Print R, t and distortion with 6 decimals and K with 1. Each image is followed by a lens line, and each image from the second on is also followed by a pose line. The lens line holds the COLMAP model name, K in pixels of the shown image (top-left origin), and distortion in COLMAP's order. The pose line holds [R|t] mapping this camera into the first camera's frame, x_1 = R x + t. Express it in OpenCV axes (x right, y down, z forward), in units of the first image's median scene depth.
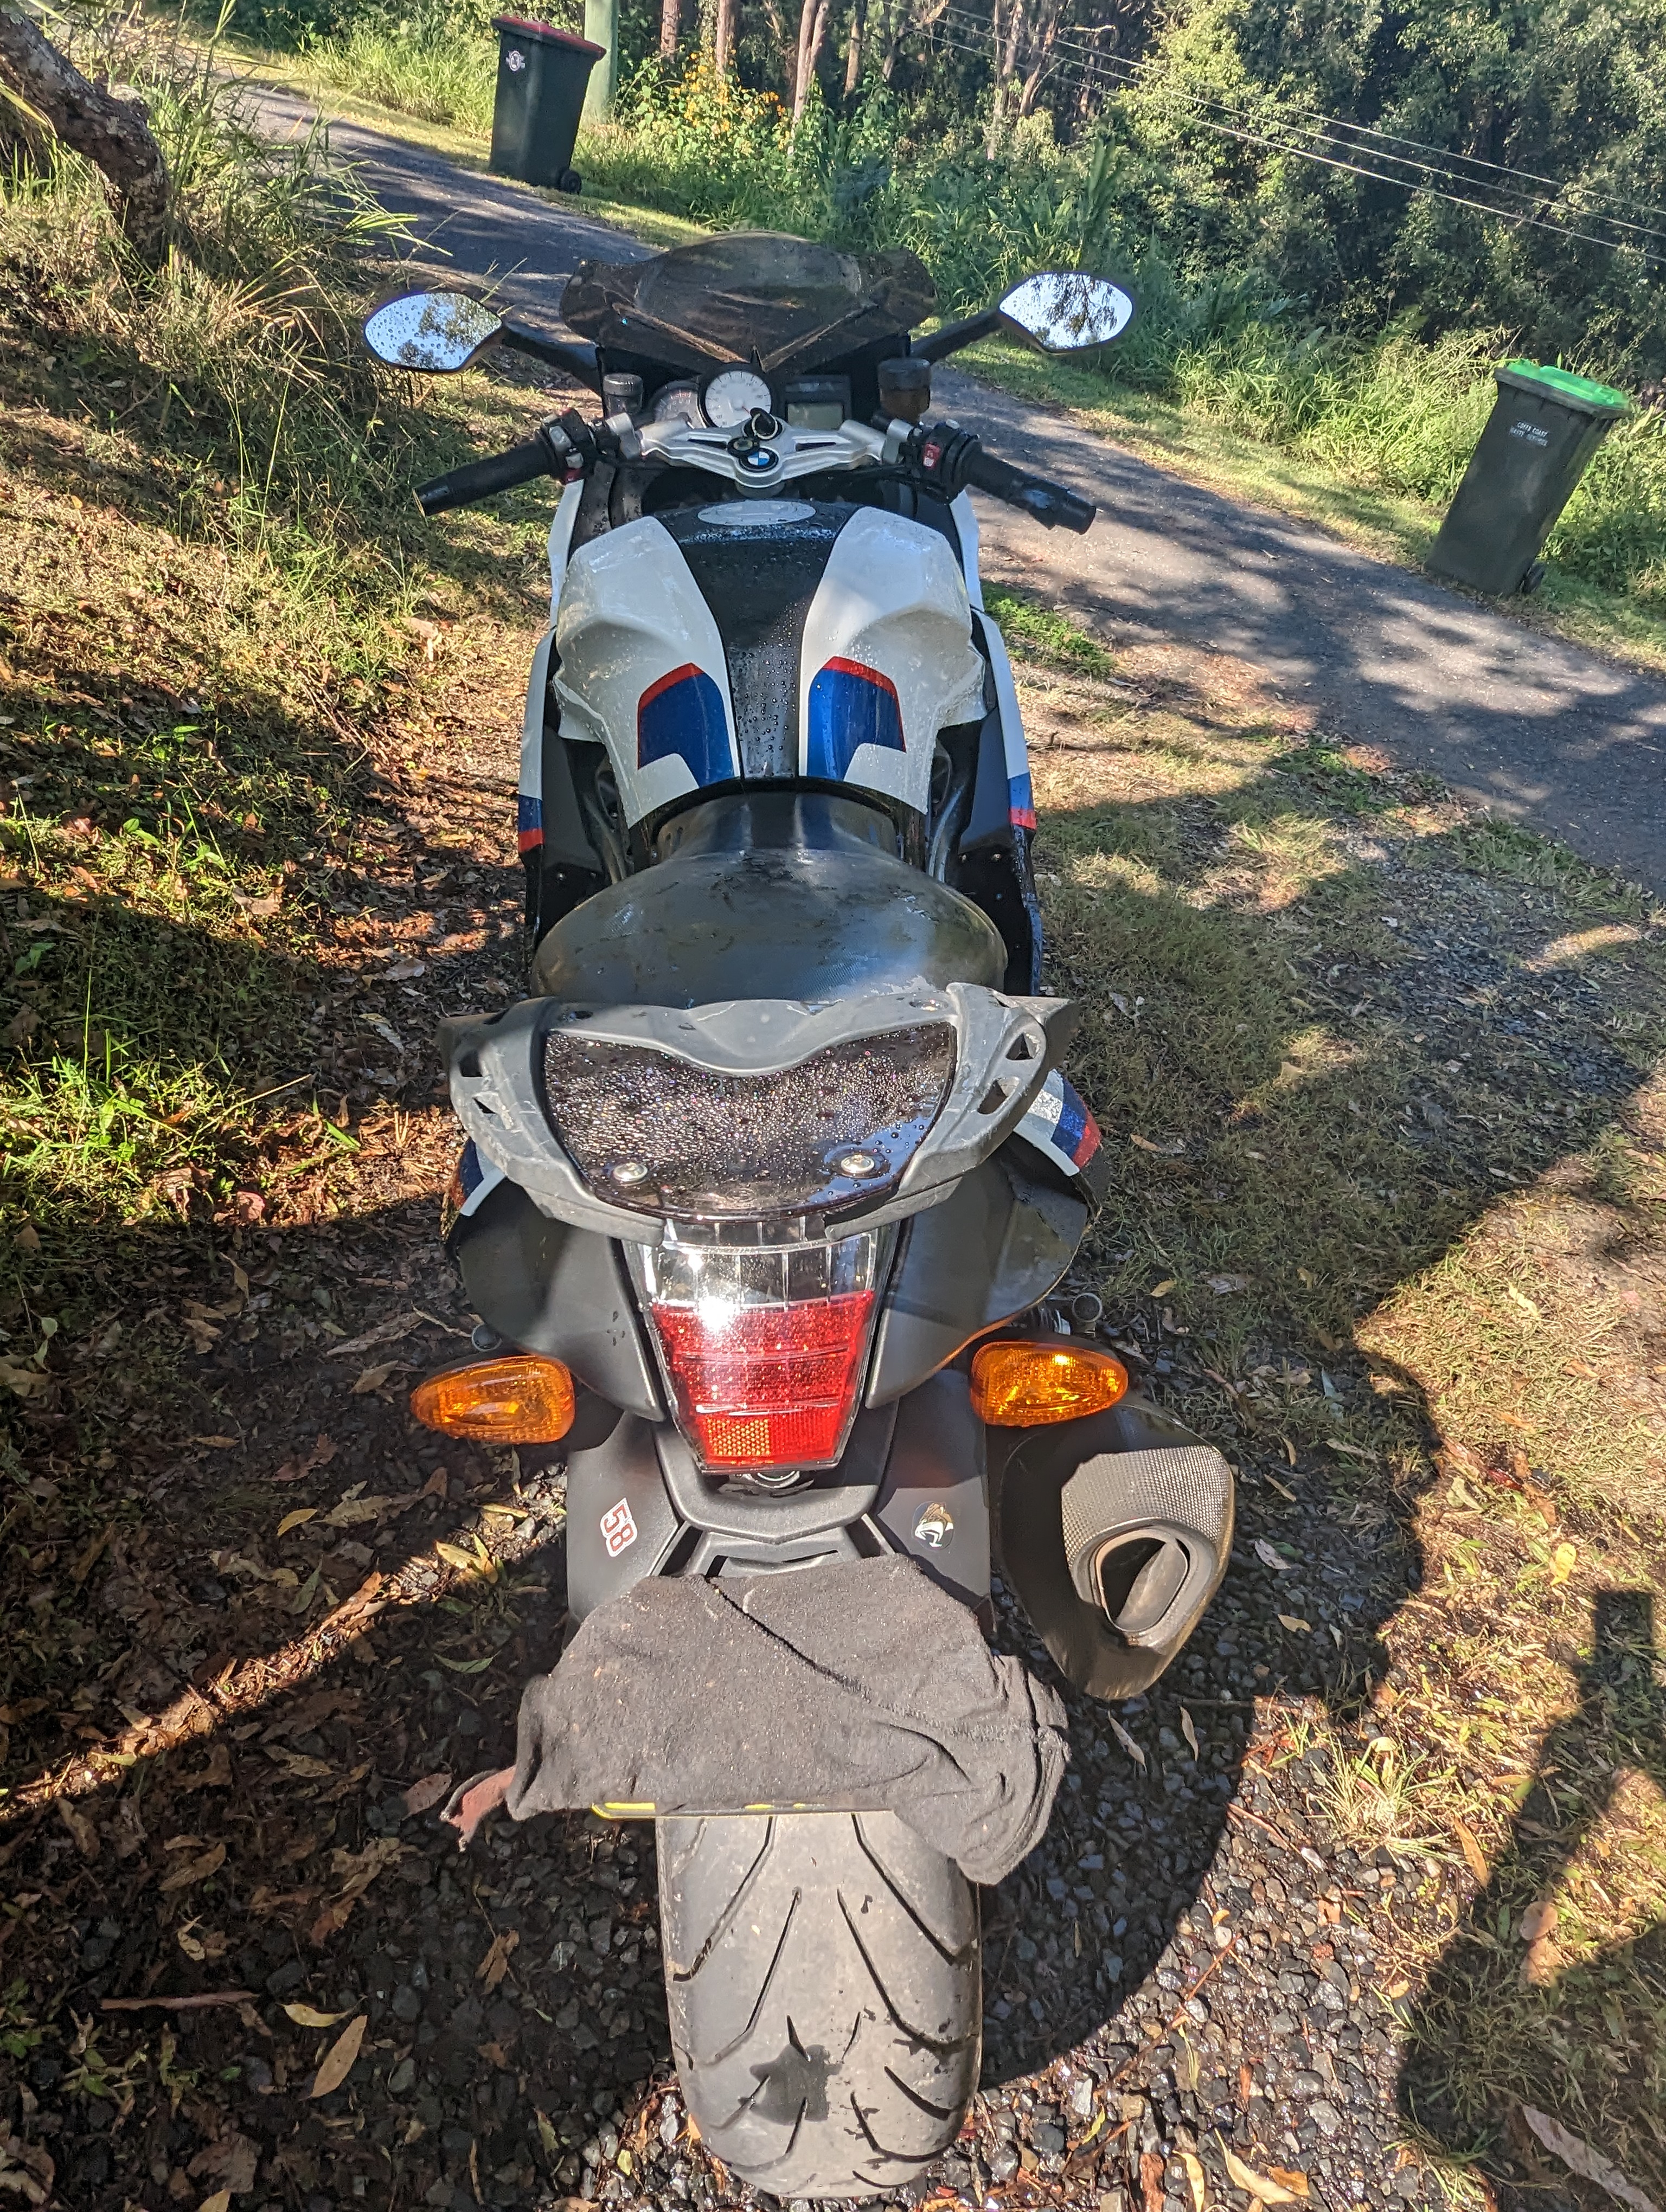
lens RADIAL K [[1493.0, 0, 835.5], [0, 1493.0, 1118.6], [0, 0, 1]] dist [-0.002821, -0.001858]
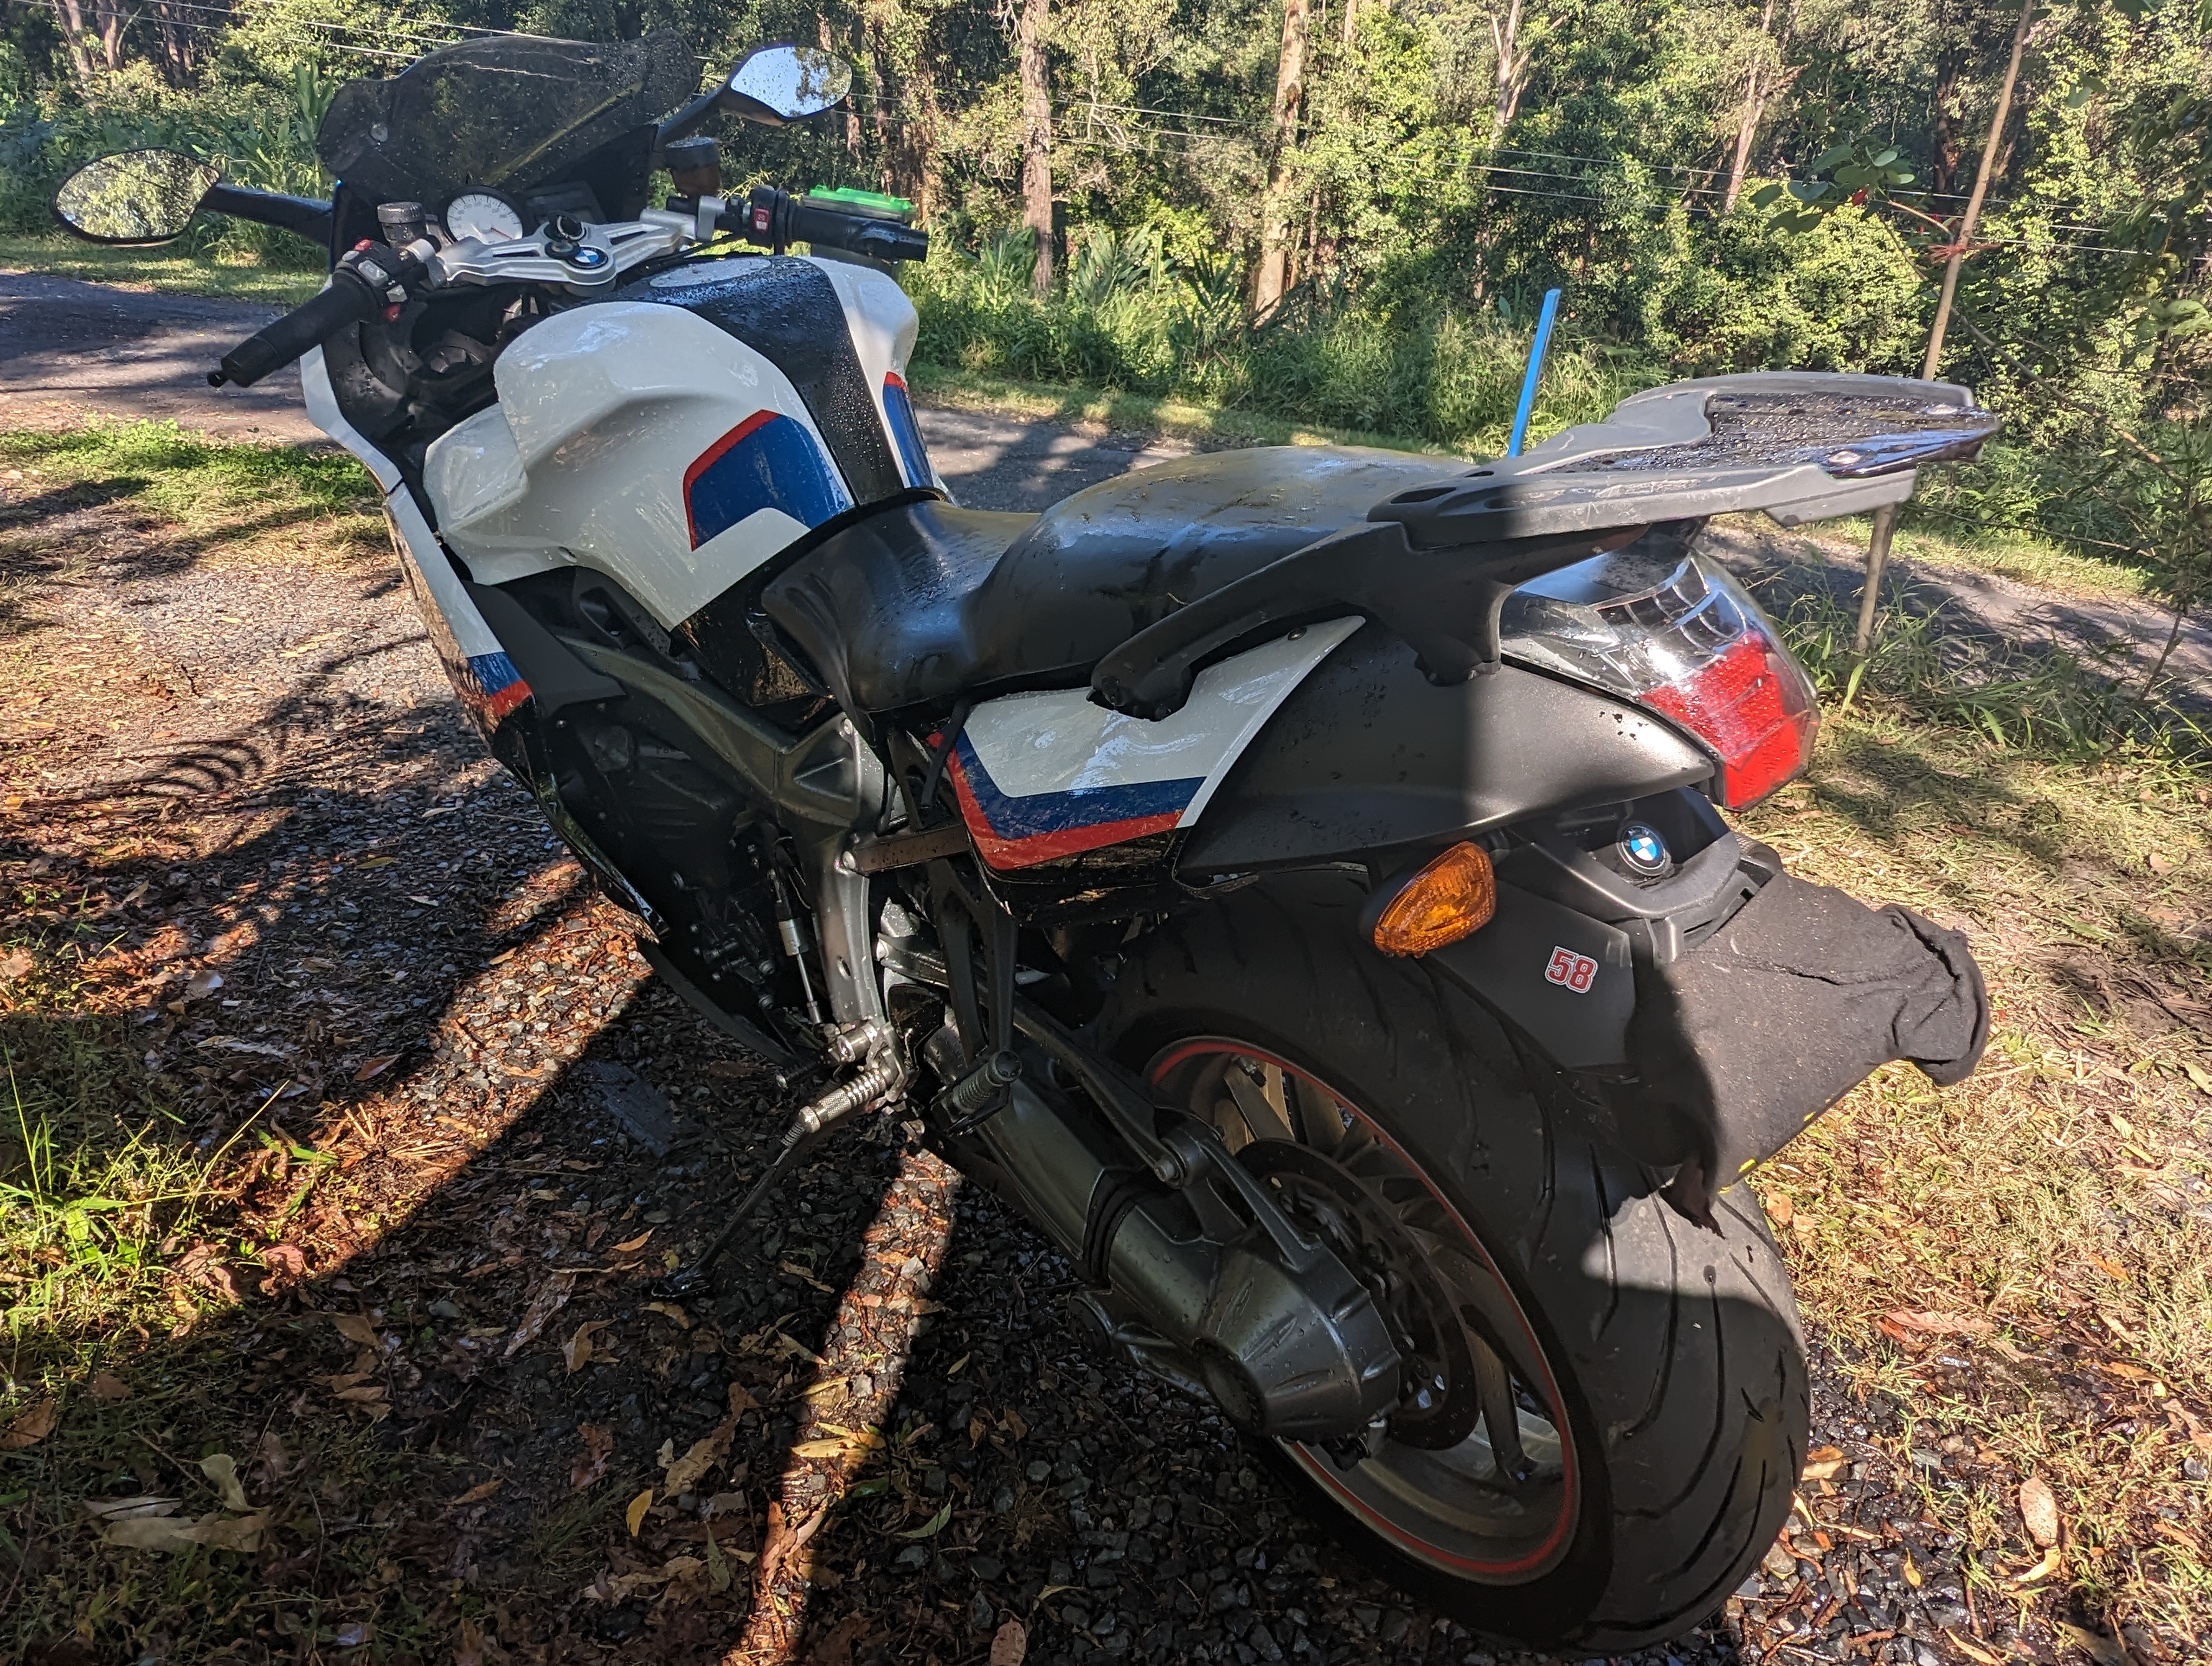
lens RADIAL K [[1493.0, 0, 1102.5], [0, 1493.0, 821.3], [0, 0, 1]] dist [-0.002821, -0.001858]
pose [[0.806322, -0.356585, 0.471903, -0.327364], [0.401608, 0.915793, 0.005792, 0.014256], [-0.434231, 0.184849, 0.881631, 0.072922]]
